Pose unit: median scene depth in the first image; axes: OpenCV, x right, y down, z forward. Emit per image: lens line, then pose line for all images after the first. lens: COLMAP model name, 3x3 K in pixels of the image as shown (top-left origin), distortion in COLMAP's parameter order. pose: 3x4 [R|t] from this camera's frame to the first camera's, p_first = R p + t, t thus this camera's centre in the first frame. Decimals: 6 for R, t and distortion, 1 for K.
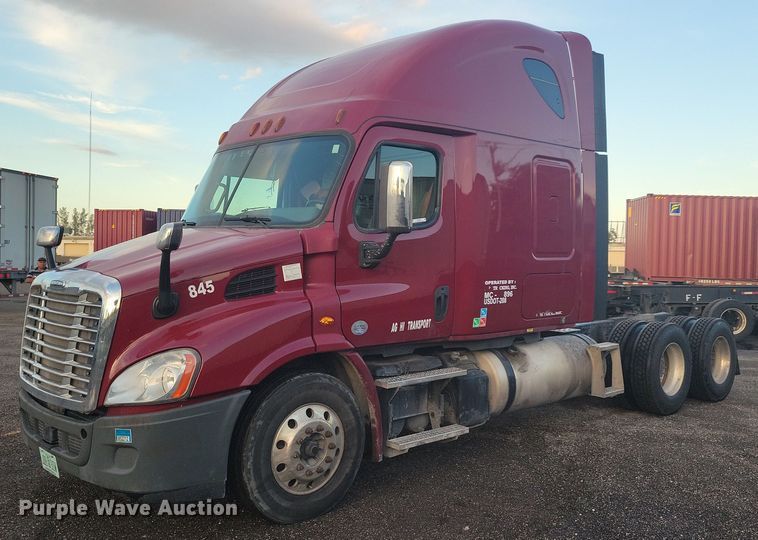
lens RADIAL K [[731.2, 0, 375.6], [0, 731.2, 249.4], [0, 0, 1]] dist [0.014715, 0.000000]
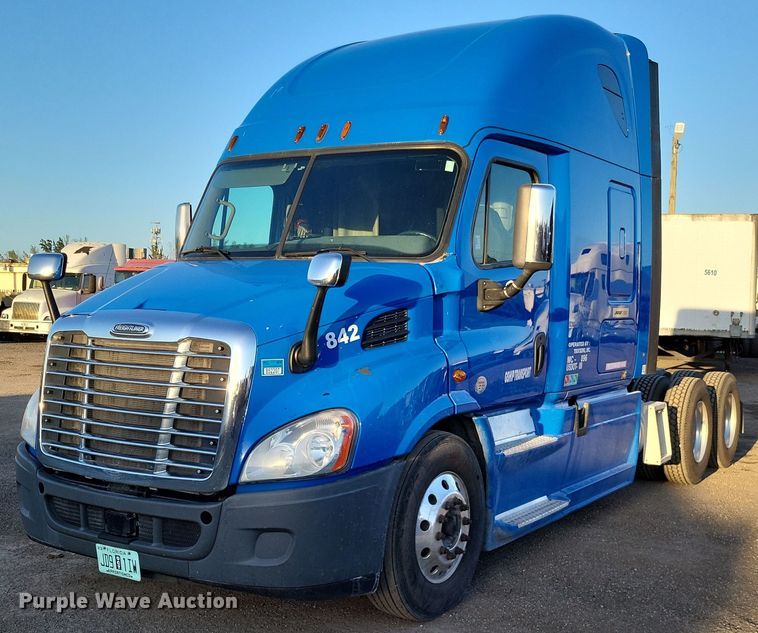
lens RADIAL K [[944.2, 0, 396.5], [0, 944.2, 310.6], [0, 0, 1]] dist [0.022955, 0.000000]
pose [[0.978914, 0.005797, 0.204190, -0.365594], [-0.009460, 0.999811, 0.016964, 0.007598], [-0.204053, -0.018537, 0.978784, -0.027890]]
